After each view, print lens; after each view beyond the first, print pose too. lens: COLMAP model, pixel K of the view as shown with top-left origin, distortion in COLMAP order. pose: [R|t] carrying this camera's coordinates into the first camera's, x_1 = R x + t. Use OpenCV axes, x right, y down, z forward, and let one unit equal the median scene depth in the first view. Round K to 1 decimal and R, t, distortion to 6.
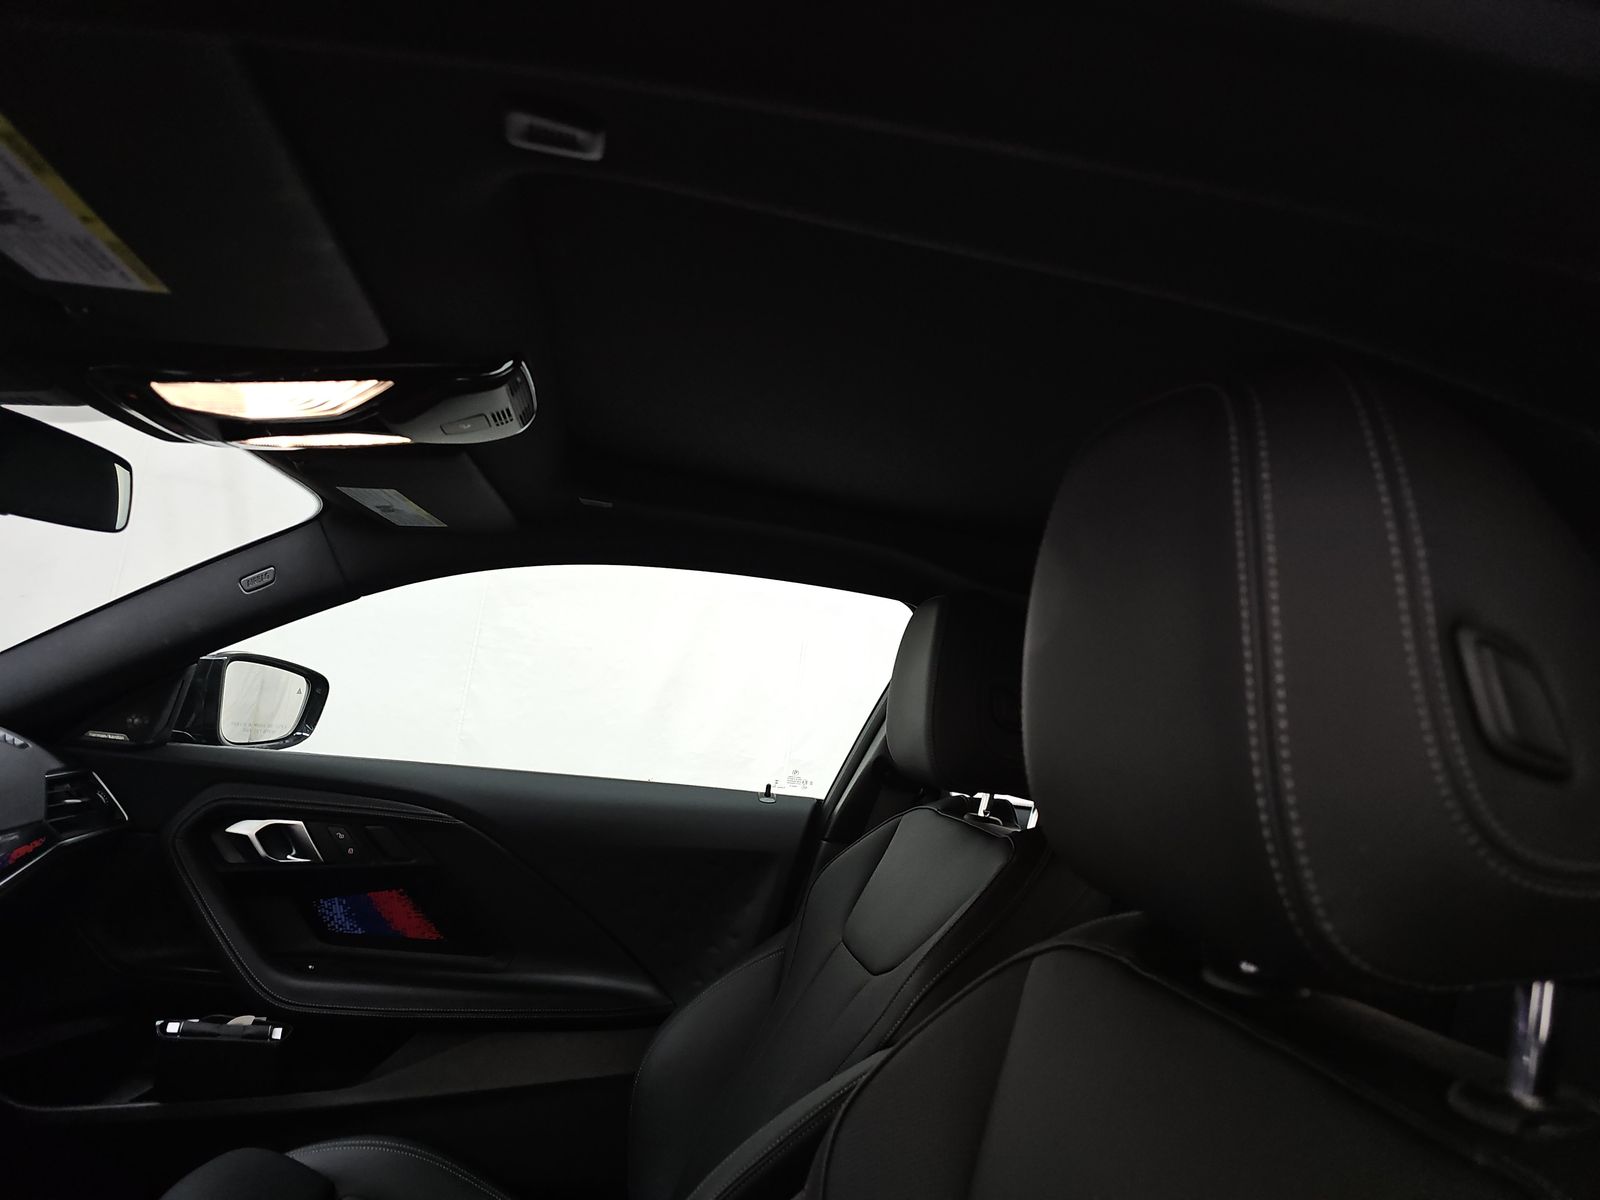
lens RADIAL K [[1064.1, 0, 800.1], [0, 1064.1, 613.6], [0, 0, 1]] dist [0.034452, -0.036121]
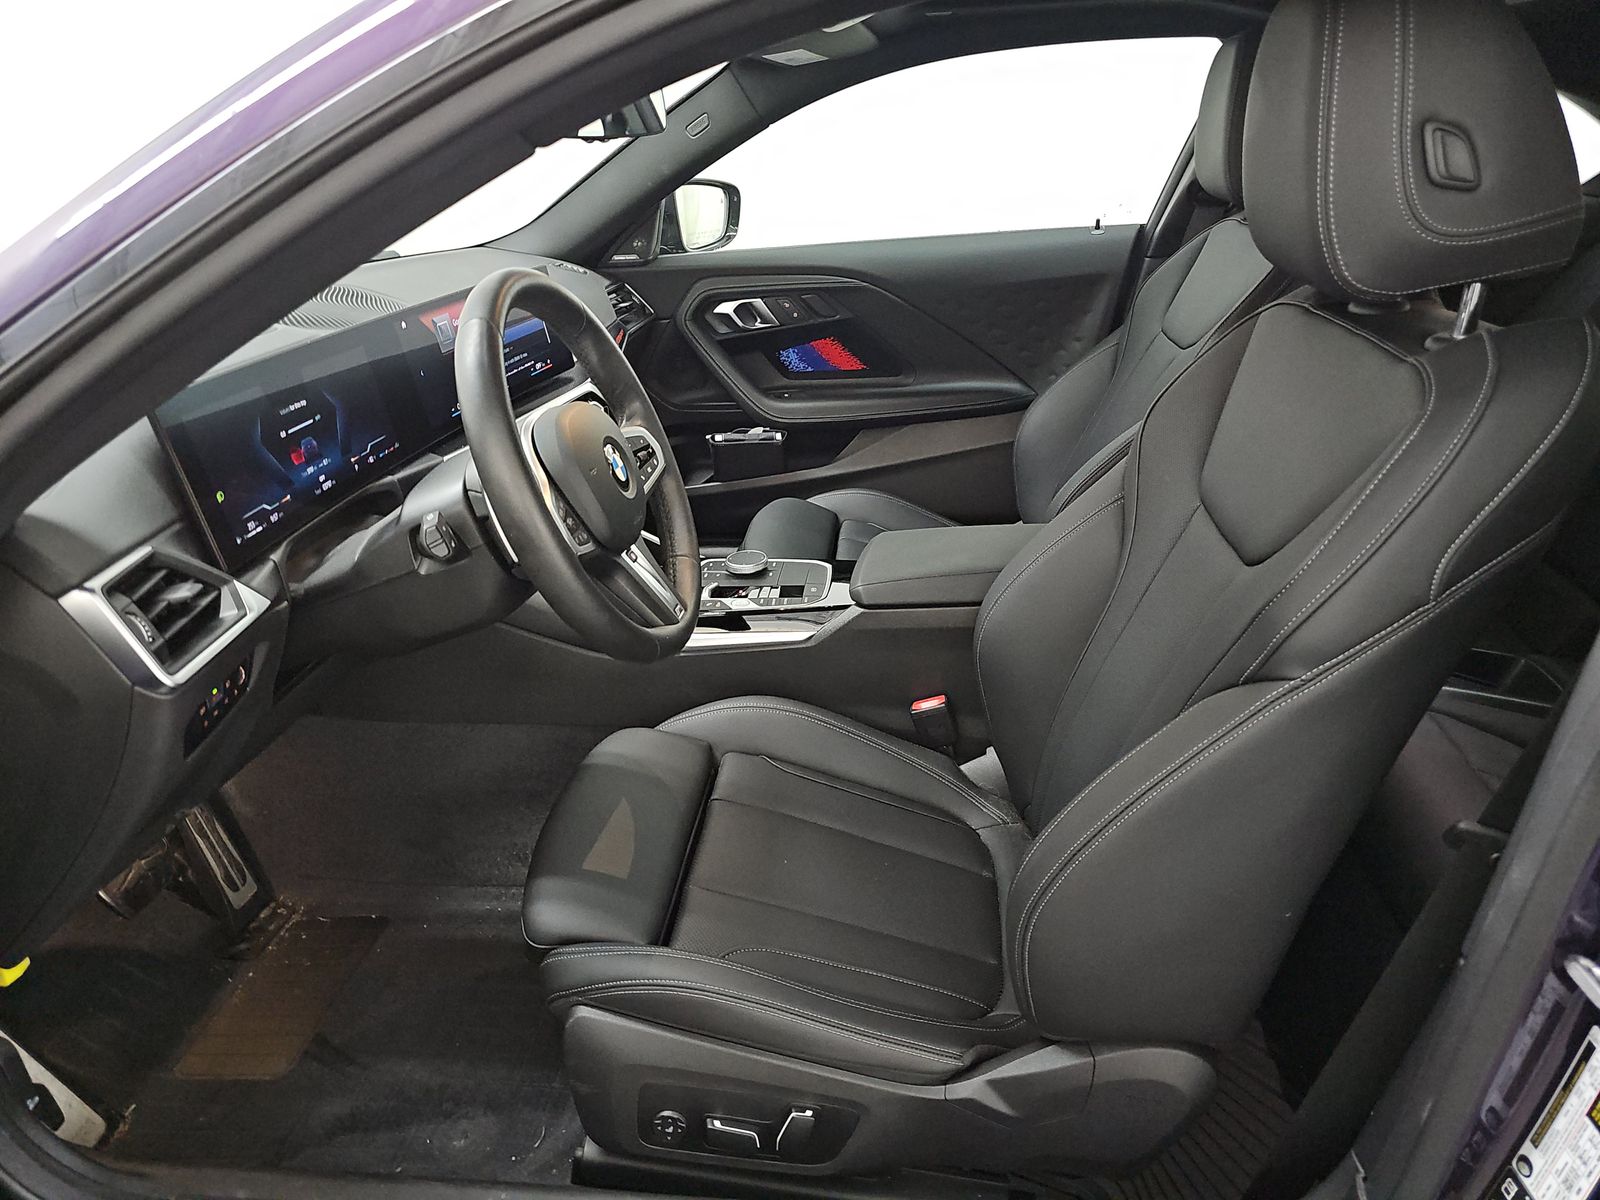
lens RADIAL K [[1055.0, 0, 777.0], [0, 1055.0, 596.2], [0, 0, 1]] dist [0.042871, -0.041119]
pose [[0.943373, -0.041423, -0.329139, 0.007736], [0.193544, 0.874534, 0.444670, -0.086005], [0.269423, -0.483193, 0.833028, -0.378677]]
